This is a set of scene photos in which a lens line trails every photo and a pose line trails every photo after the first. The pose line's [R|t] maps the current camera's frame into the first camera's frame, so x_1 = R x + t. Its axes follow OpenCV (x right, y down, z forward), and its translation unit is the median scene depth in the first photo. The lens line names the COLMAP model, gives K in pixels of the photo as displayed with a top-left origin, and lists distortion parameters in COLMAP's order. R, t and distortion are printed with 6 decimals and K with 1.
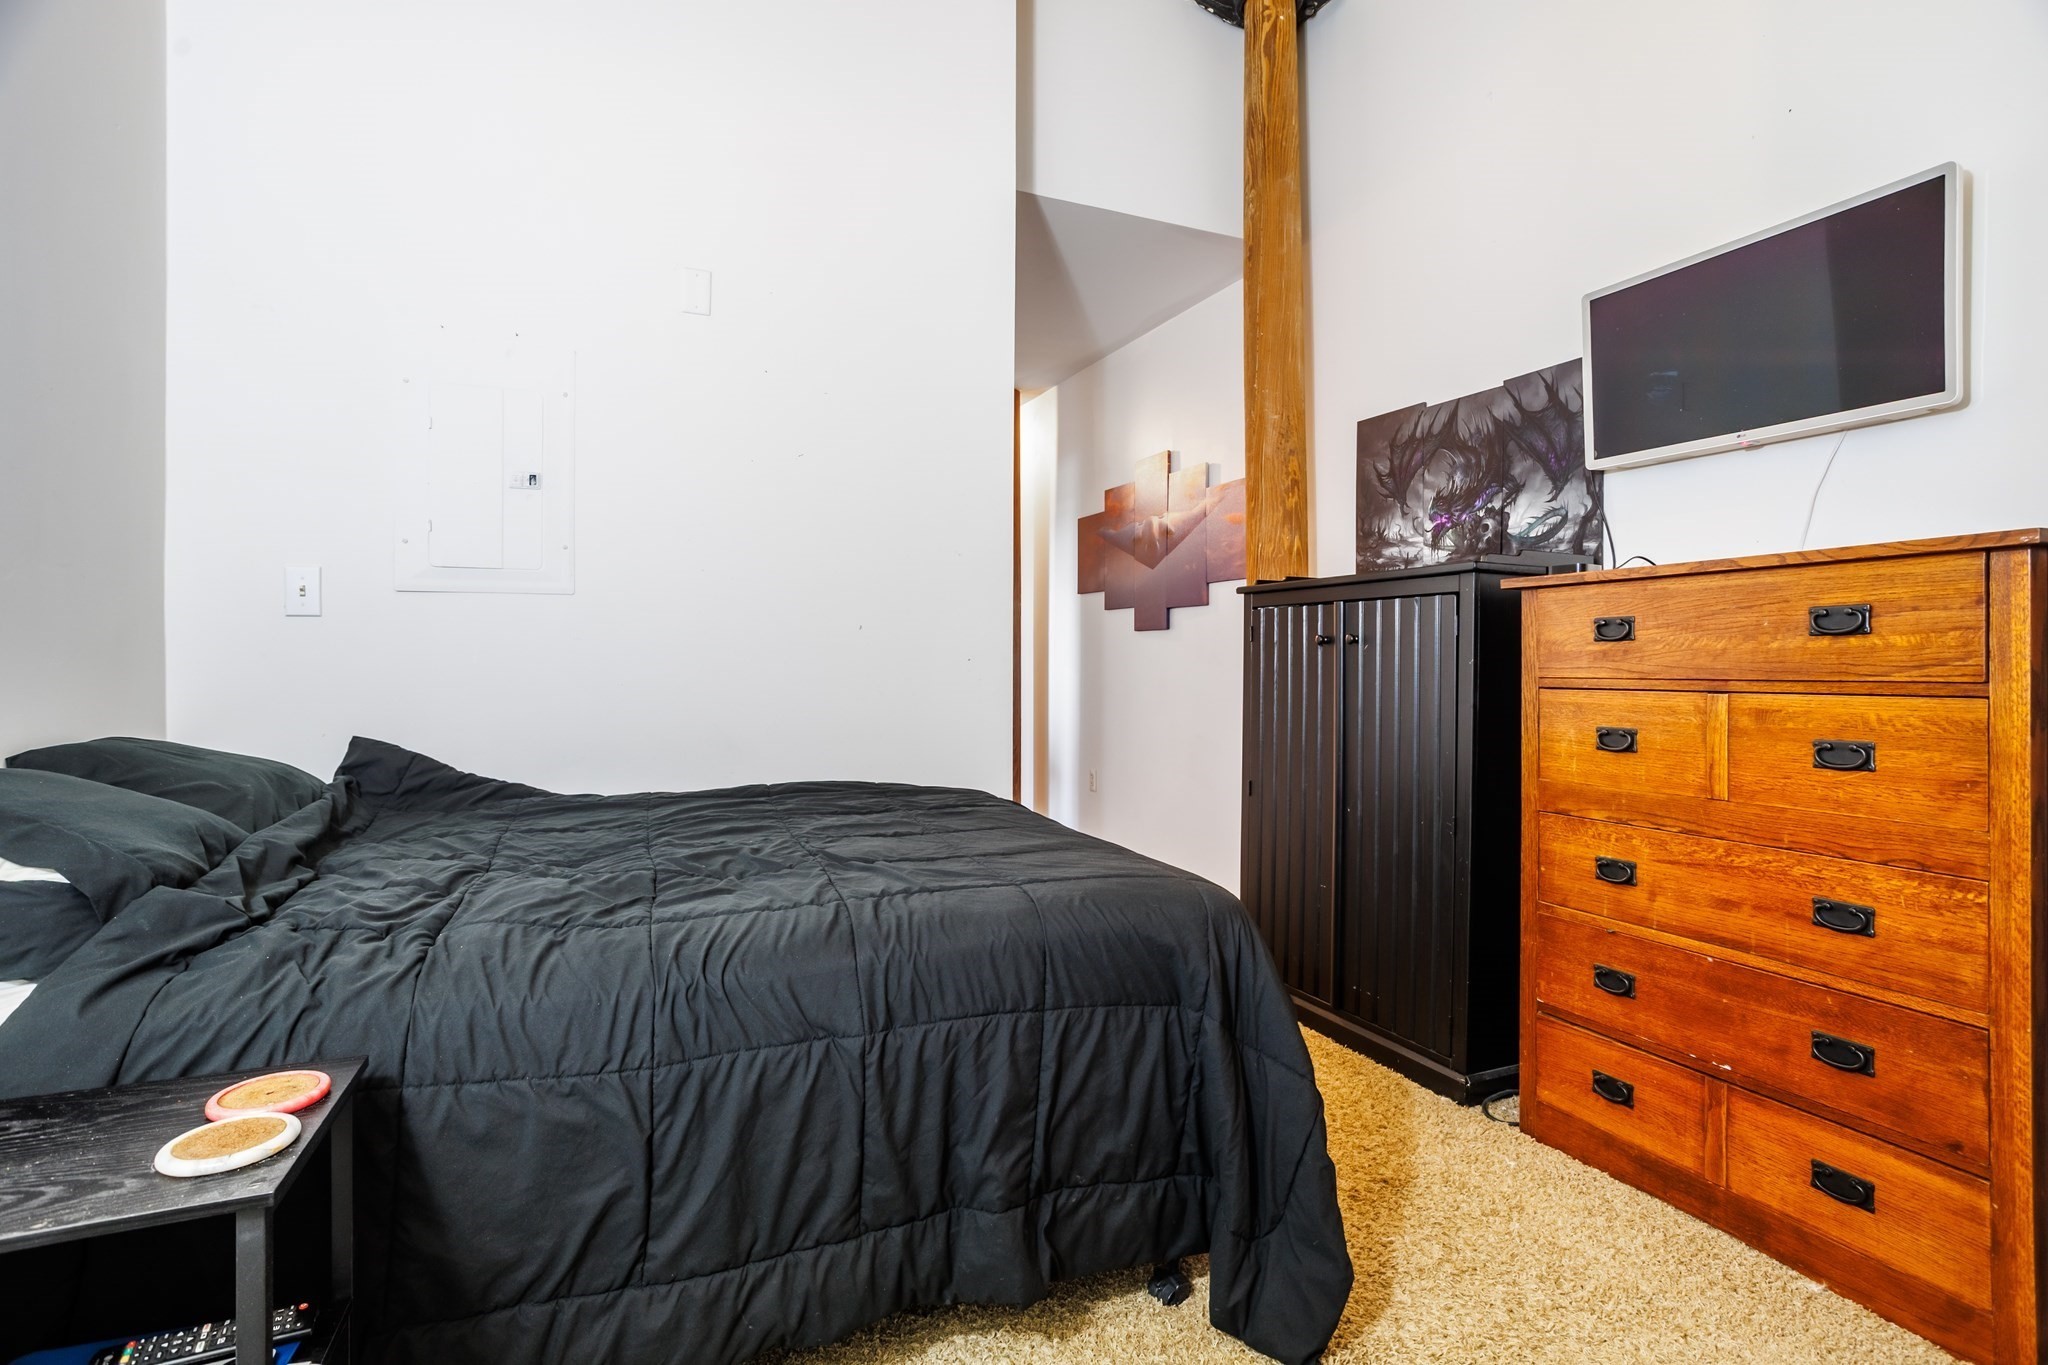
lens RADIAL K [[999.2, 0, 1024.0], [0, 999.2, 682.5], [0, 0, 1]] dist [-0.055853, 0.032943]
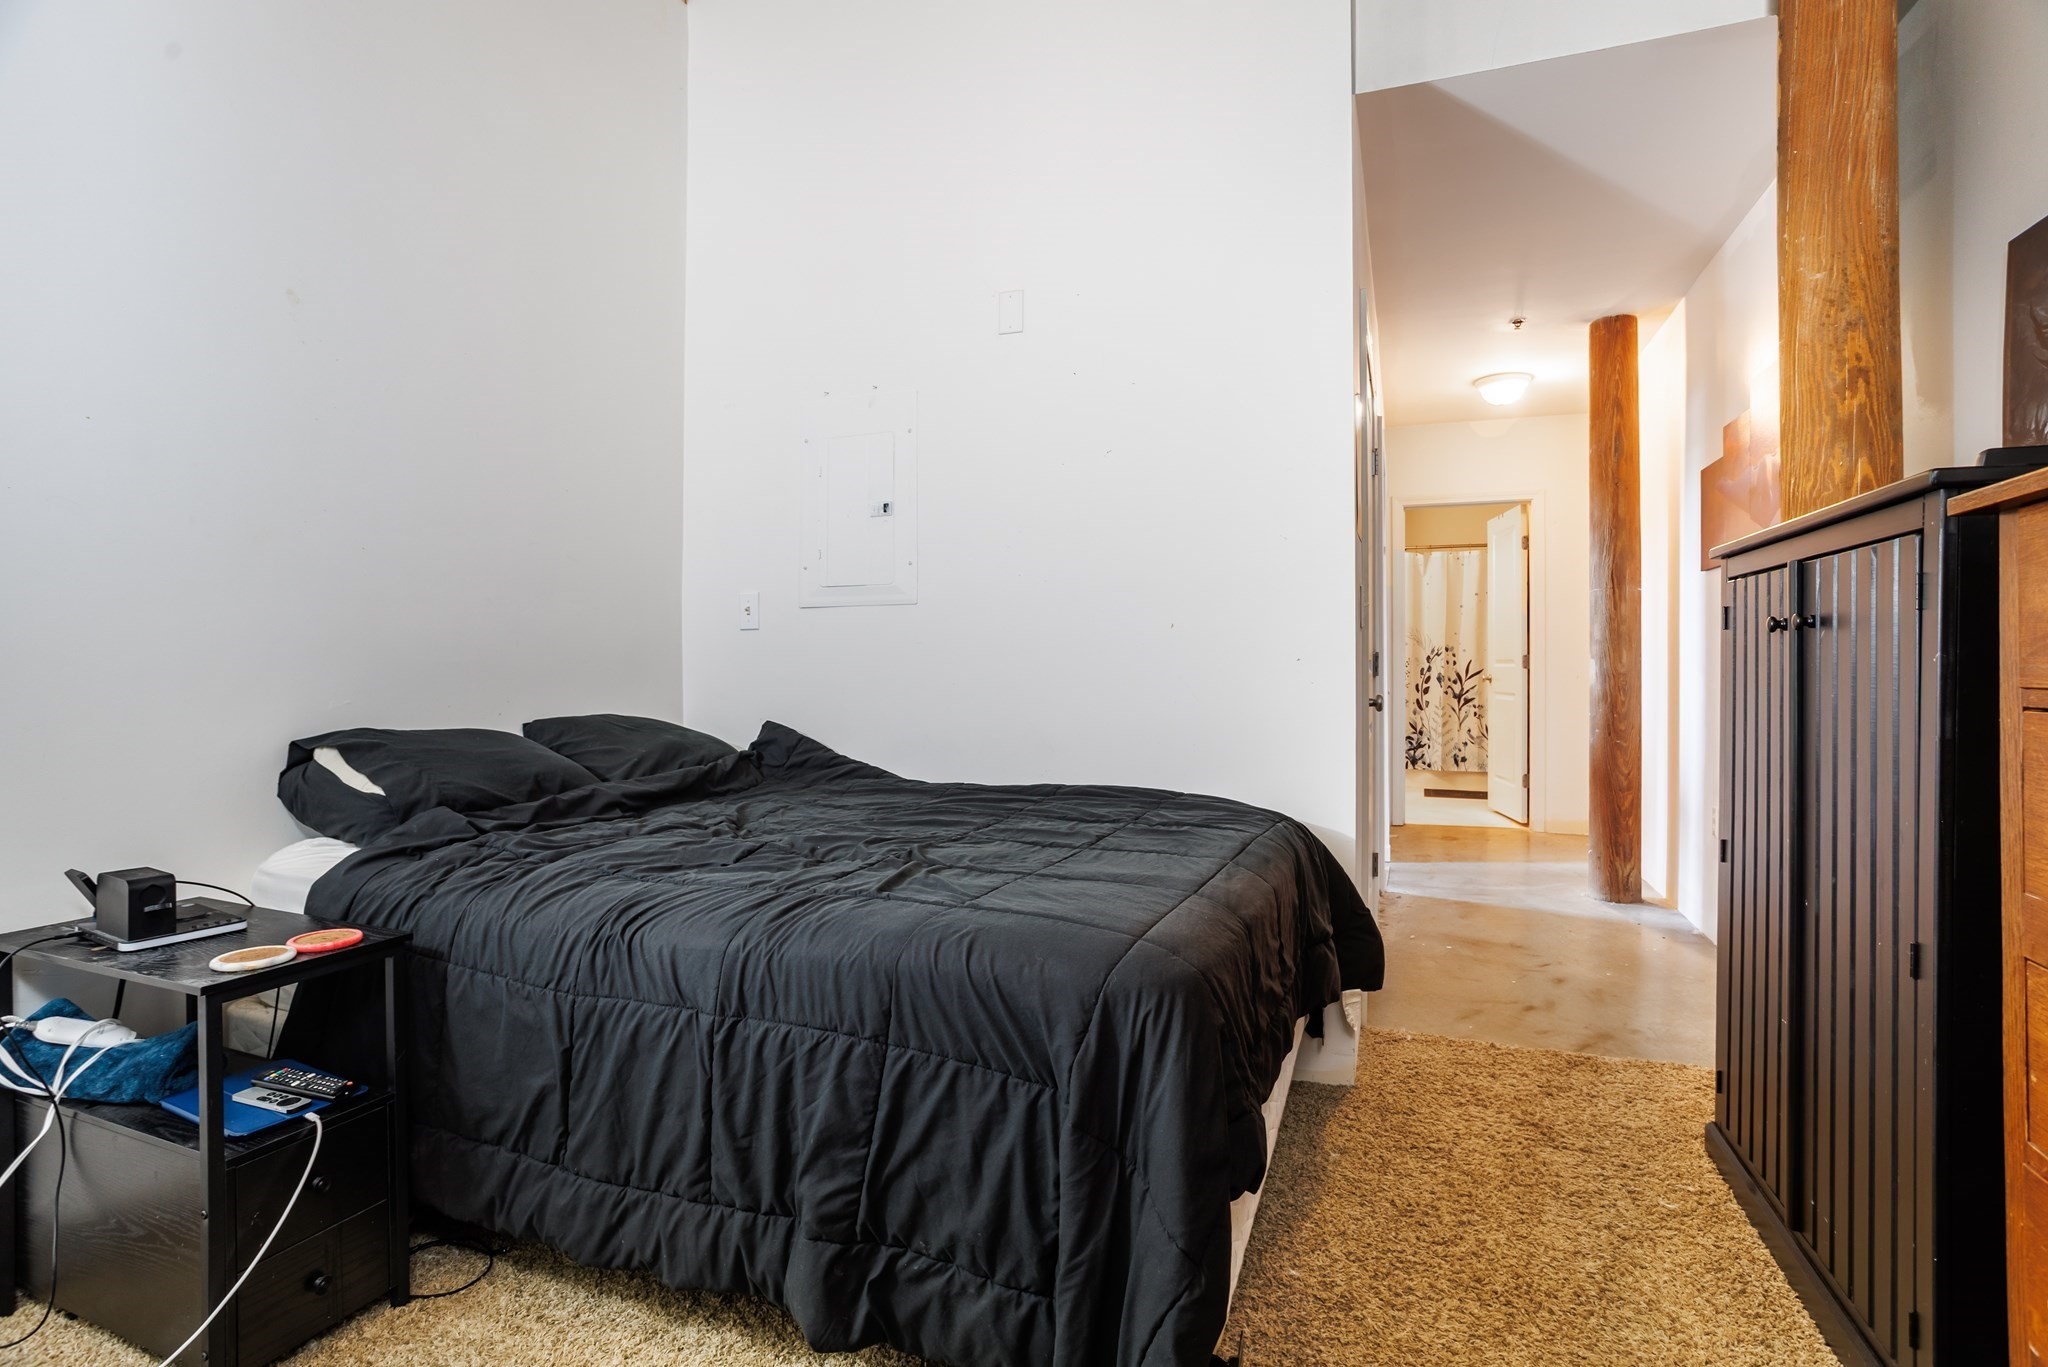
lens RADIAL K [[999.2, 0, 1024.0], [0, 999.2, 683.5], [0, 0, 1]] dist [-0.055853, 0.032943]
pose [[0.714276, 0.010347, -0.699788, 0.778138], [-0.011473, 0.999929, 0.003073, -0.003988], [0.699770, 0.005834, 0.714344, 0.460275]]
